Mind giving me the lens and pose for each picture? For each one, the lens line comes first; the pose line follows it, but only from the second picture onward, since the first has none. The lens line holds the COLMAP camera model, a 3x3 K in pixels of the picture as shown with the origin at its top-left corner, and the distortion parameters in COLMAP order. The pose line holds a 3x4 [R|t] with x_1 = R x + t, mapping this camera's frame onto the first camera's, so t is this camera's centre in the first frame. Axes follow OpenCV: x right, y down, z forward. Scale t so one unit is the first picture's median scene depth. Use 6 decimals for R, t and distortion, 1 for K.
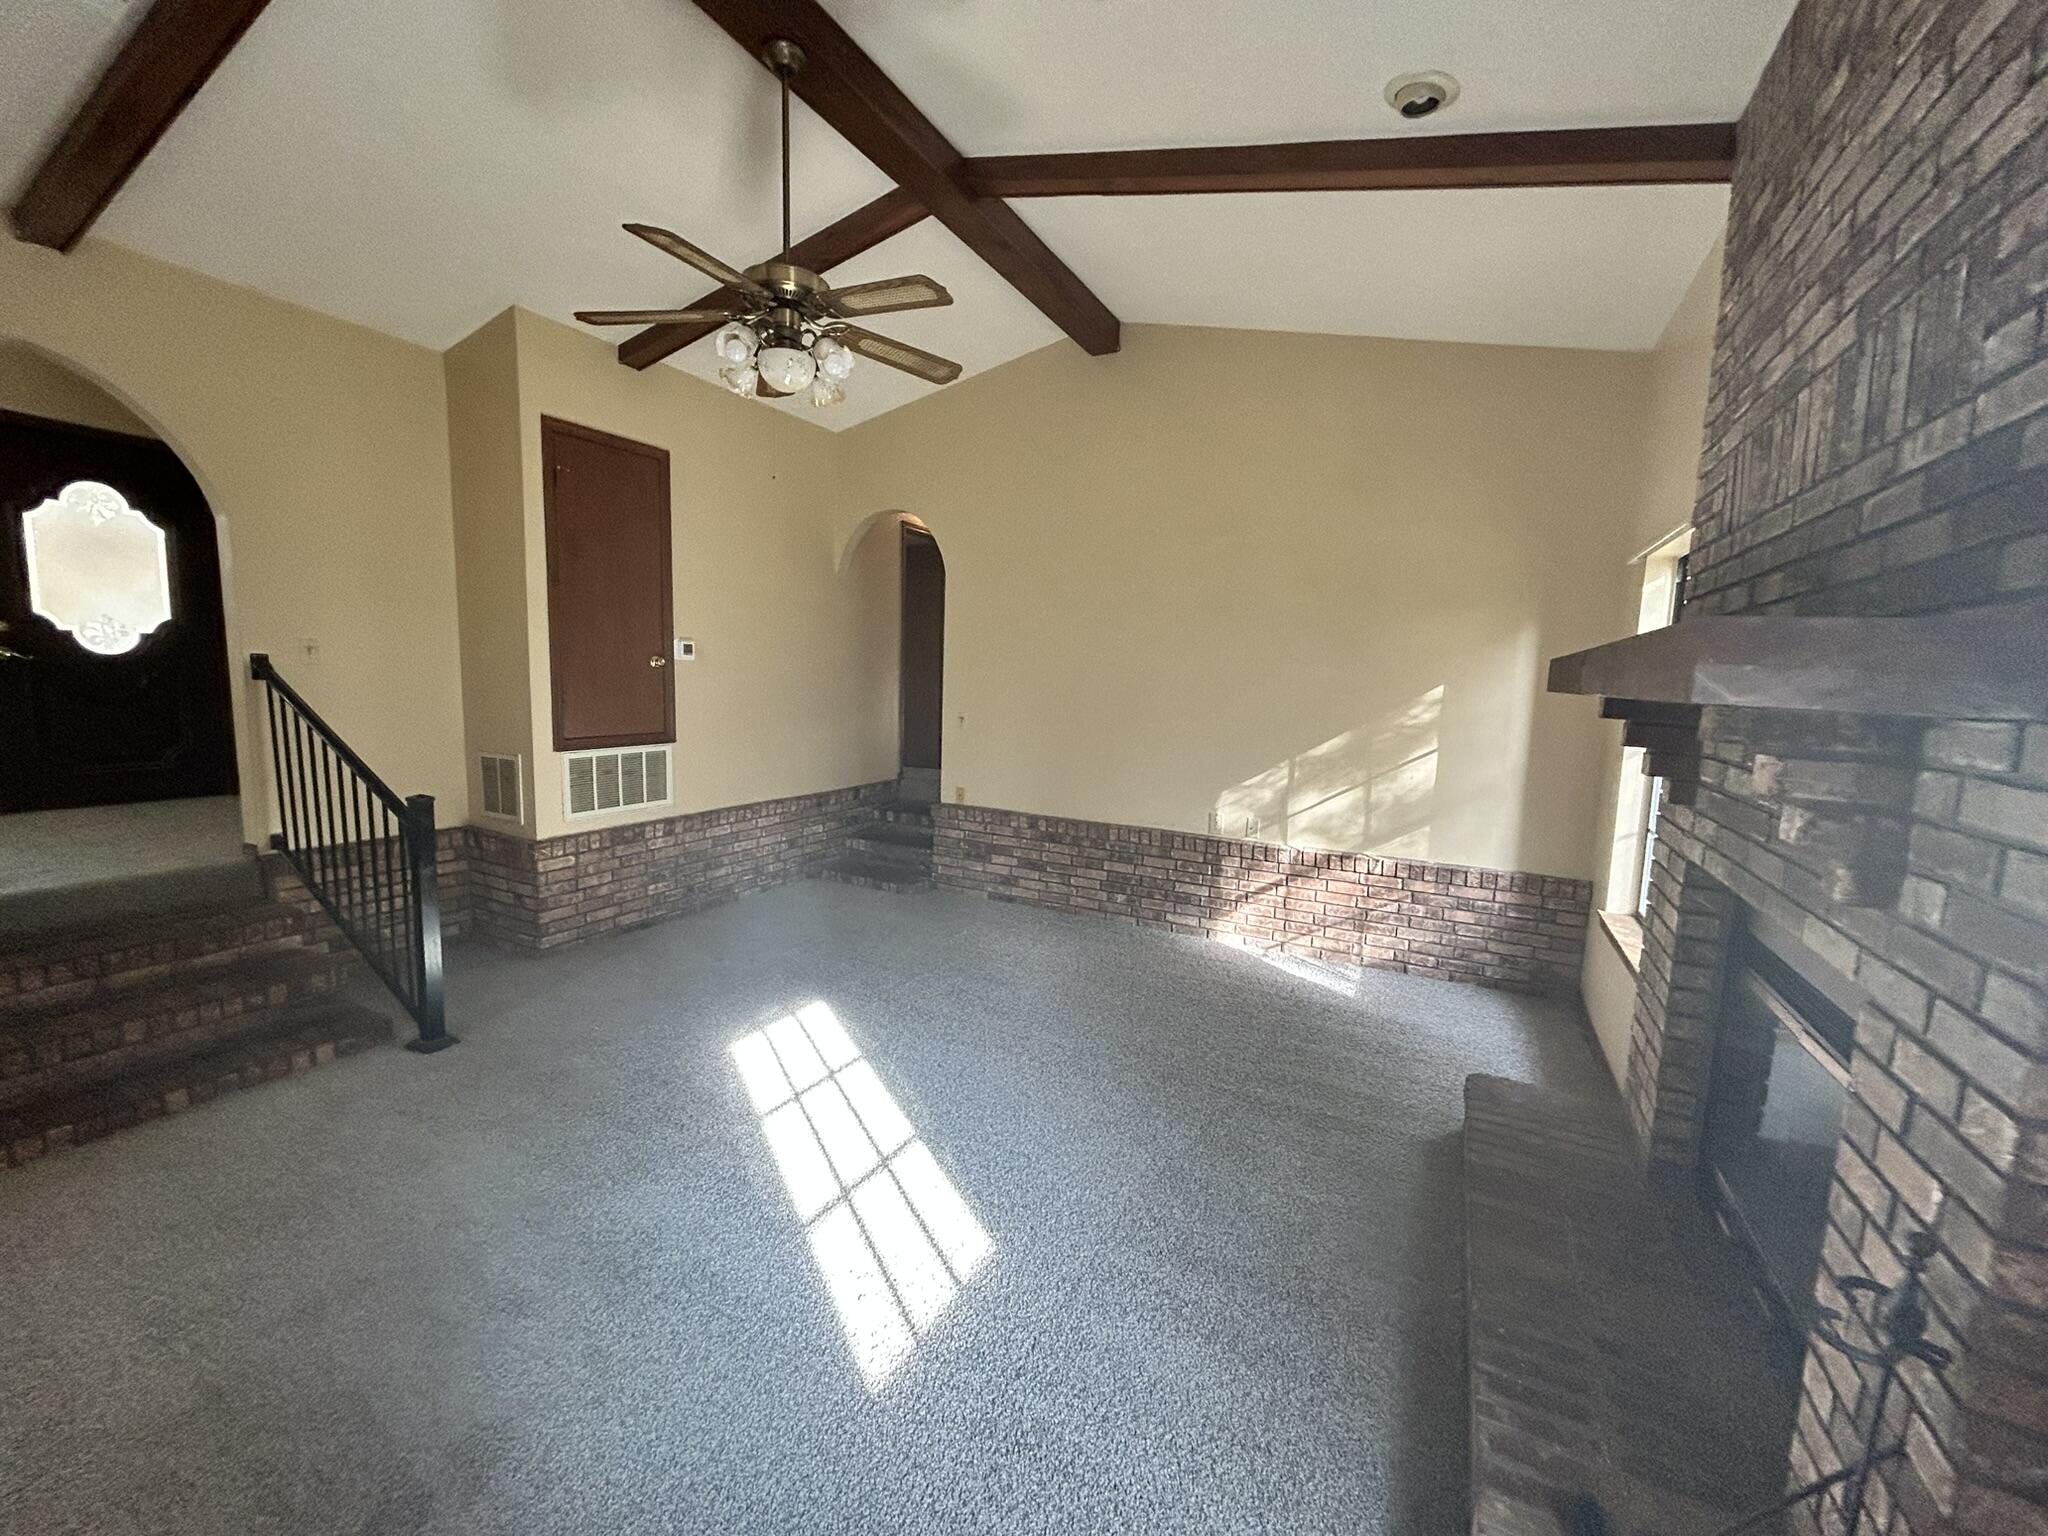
lens RADIAL K [[836.5, 0, 1025.3], [0, 836.5, 775.9], [0, 0, 1]] dist [0.000396, -0.000184]
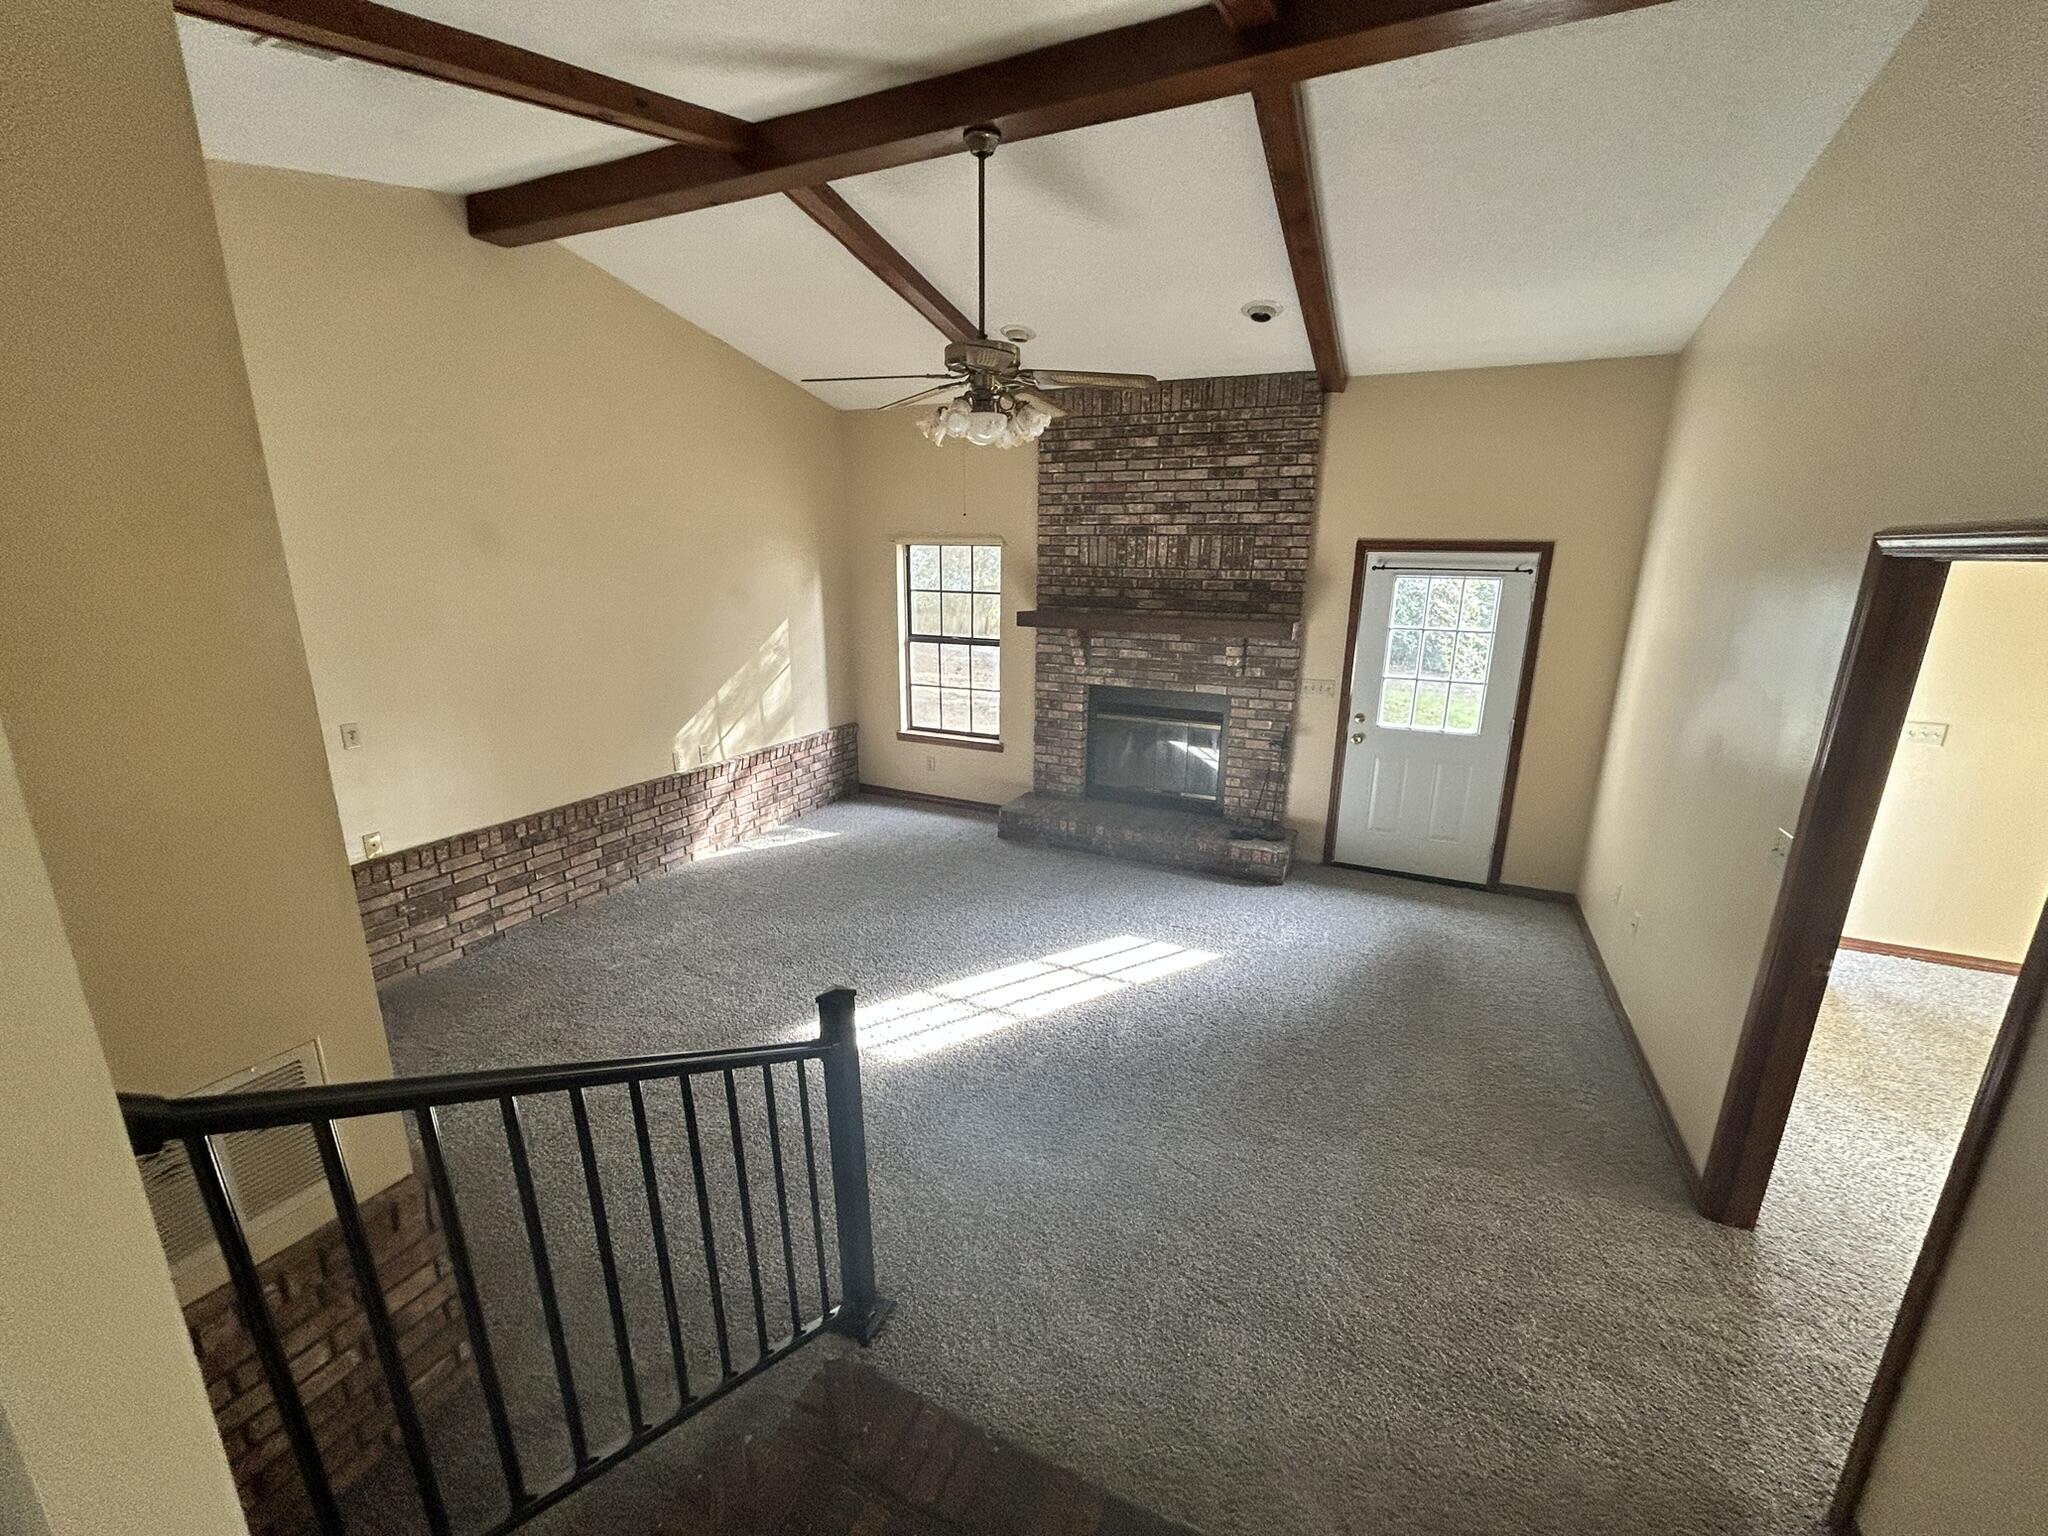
lens RADIAL K [[836.5, 0, 1029.6], [0, 836.5, 770.7], [0, 0, 1]] dist [0.000396, -0.000184]
pose [[-0.070703, -0.280555, 0.957230, -0.837219], [0.106170, 0.952064, 0.286883, -0.191217], [-0.991831, 0.121912, -0.037527, 0.569827]]
